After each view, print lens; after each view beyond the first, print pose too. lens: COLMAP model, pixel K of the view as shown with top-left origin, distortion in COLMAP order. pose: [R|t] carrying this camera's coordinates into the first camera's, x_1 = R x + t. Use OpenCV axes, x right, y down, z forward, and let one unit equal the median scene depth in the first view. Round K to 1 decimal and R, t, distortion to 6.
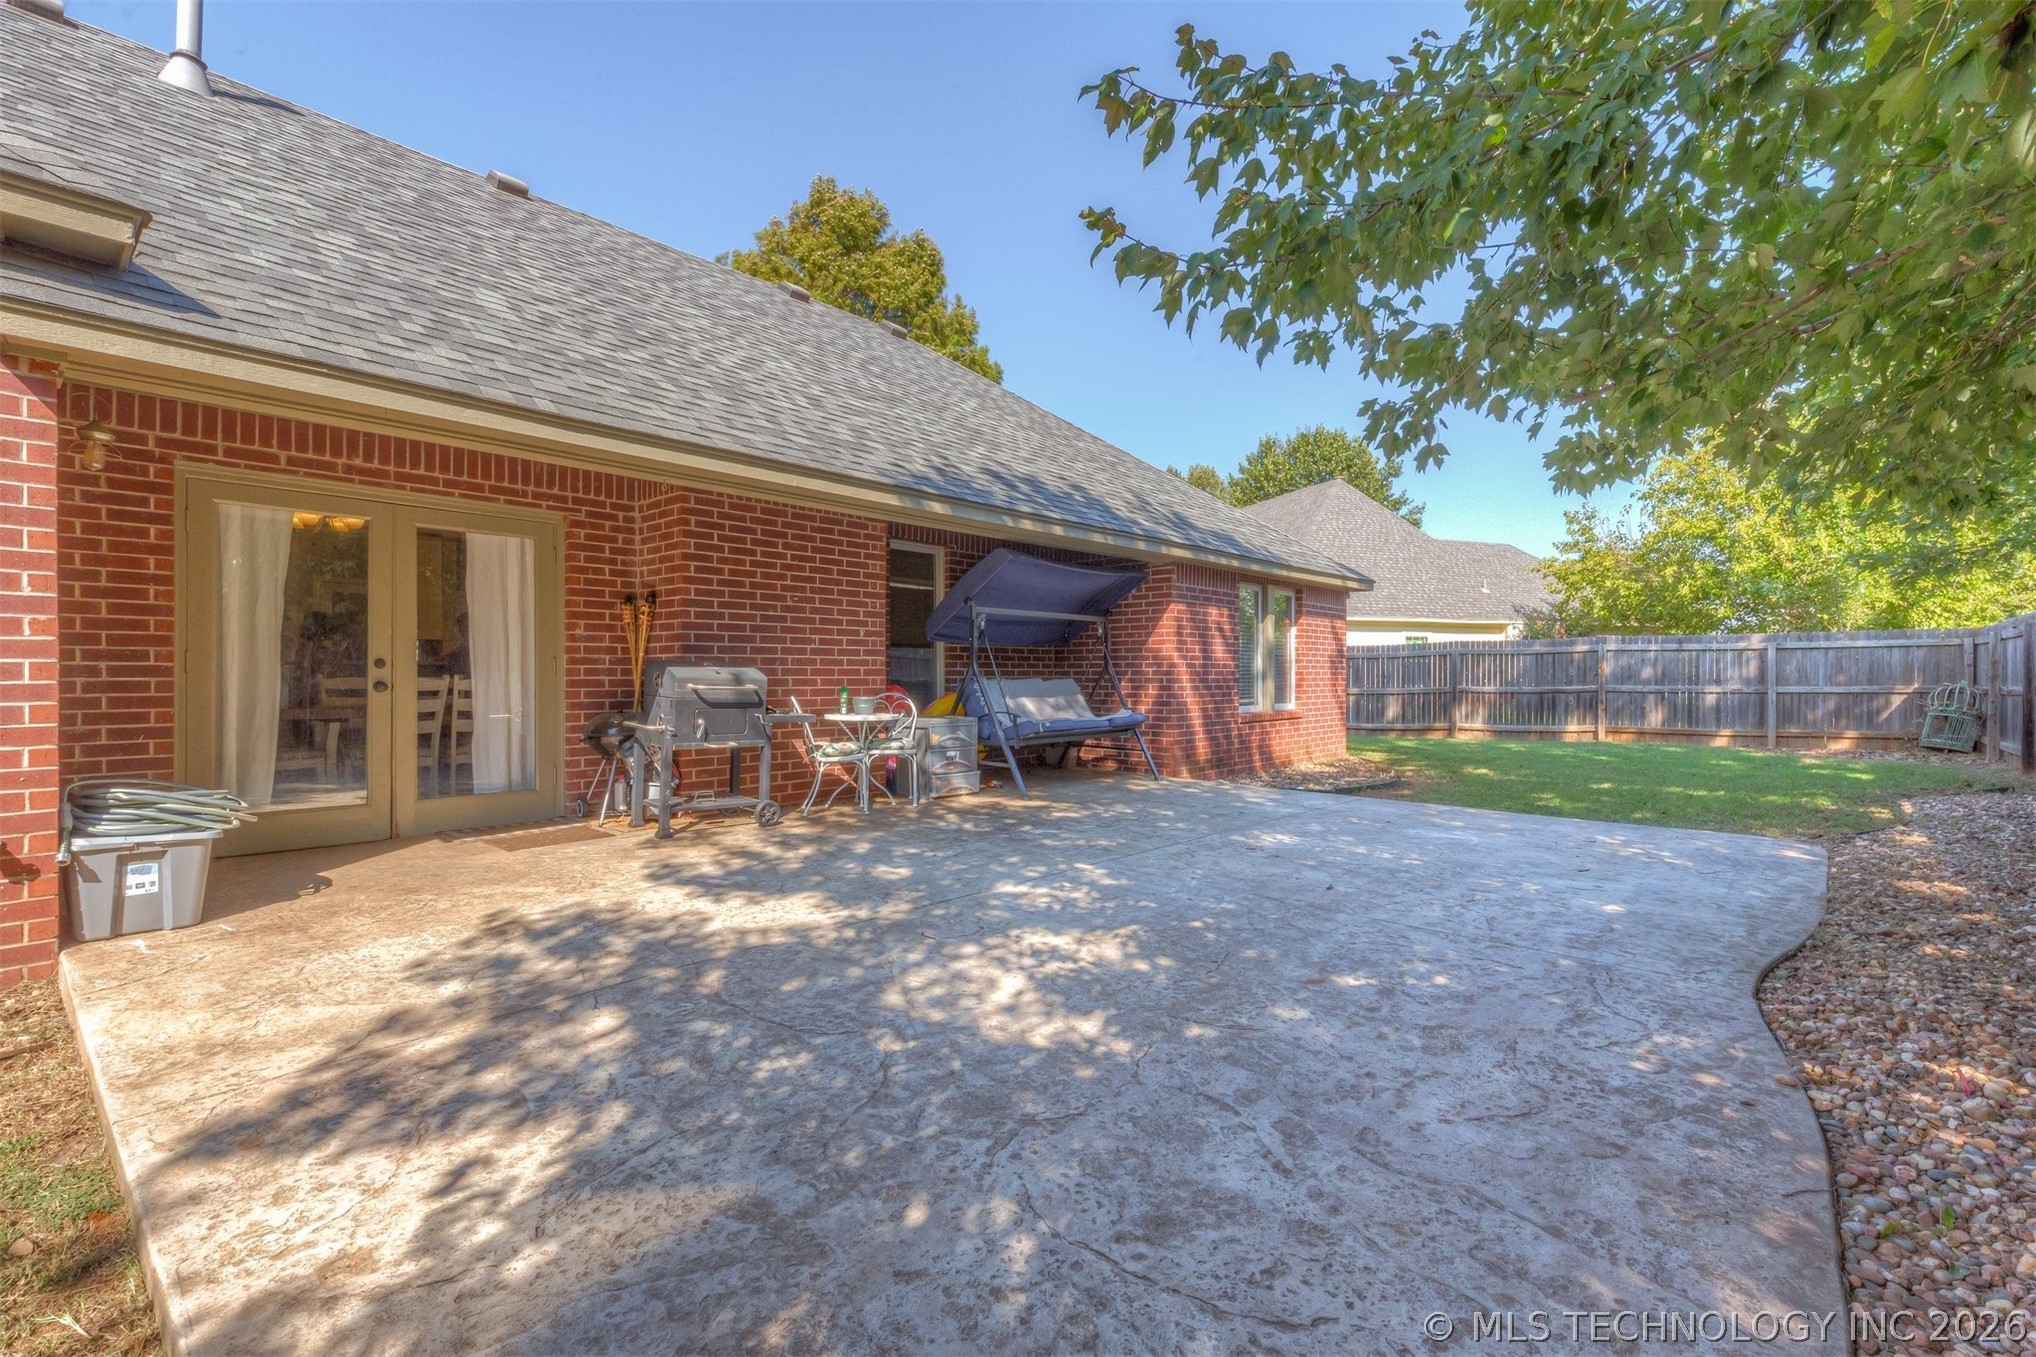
lens RADIAL K [[931.1, 0, 1015.3], [0, 931.1, 682.2], [0, 0, 1]] dist [0.004641, -0.002242]
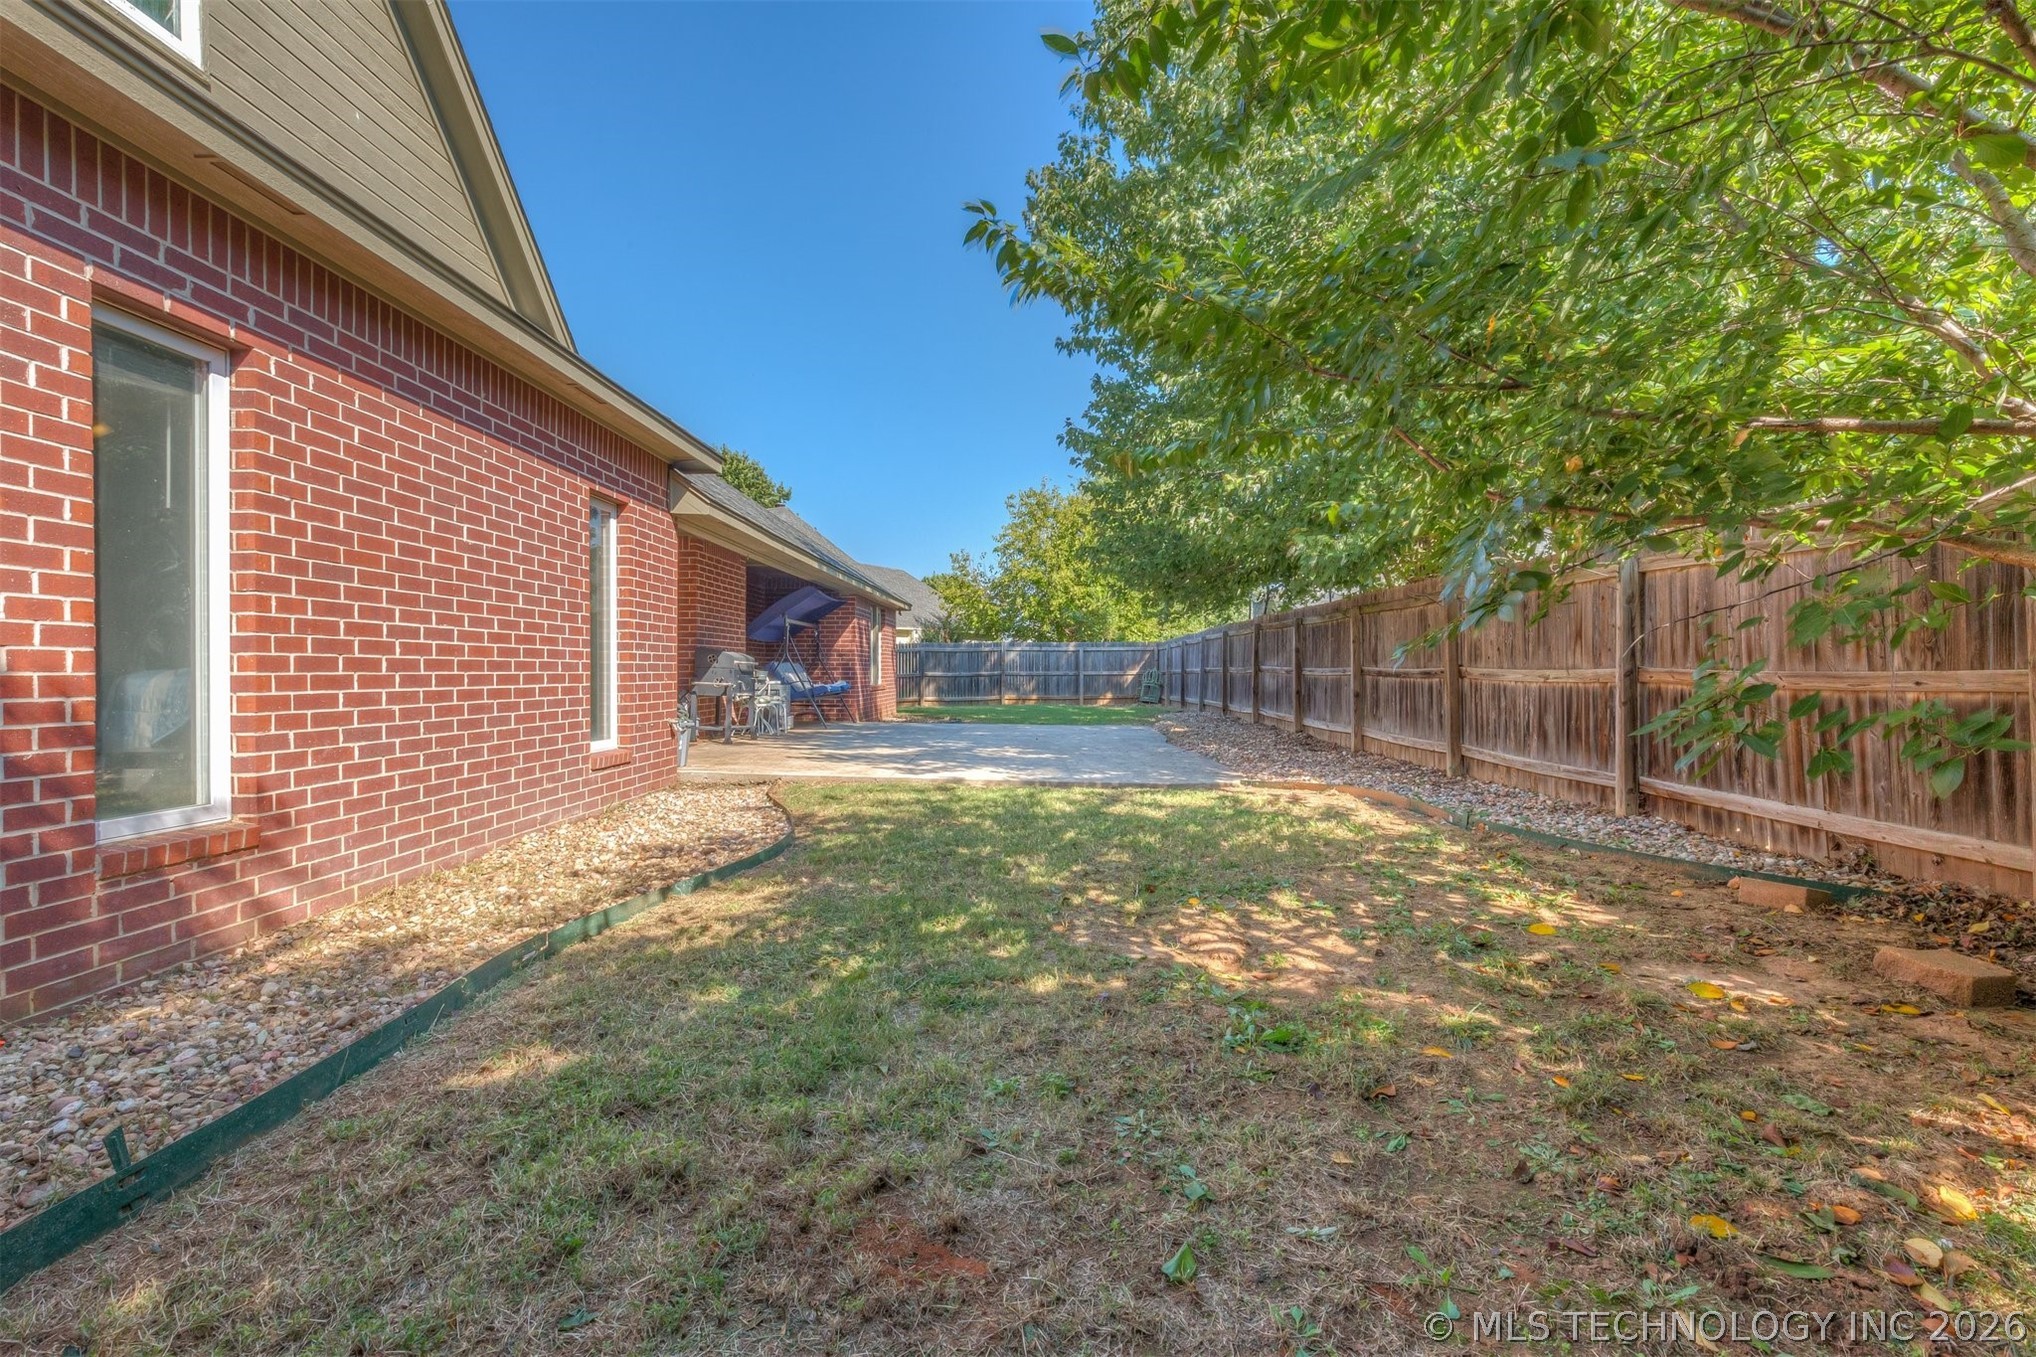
lens RADIAL K [[931.1, 0, 1021.2], [0, 931.1, 675.7], [0, 0, 1]] dist [0.004641, -0.002242]
pose [[0.766174, -0.002883, 0.642627, -0.472332], [0.004840, 0.999987, -0.001285, 0.016233], [-0.642615, 0.004095, 0.766179, -0.332998]]
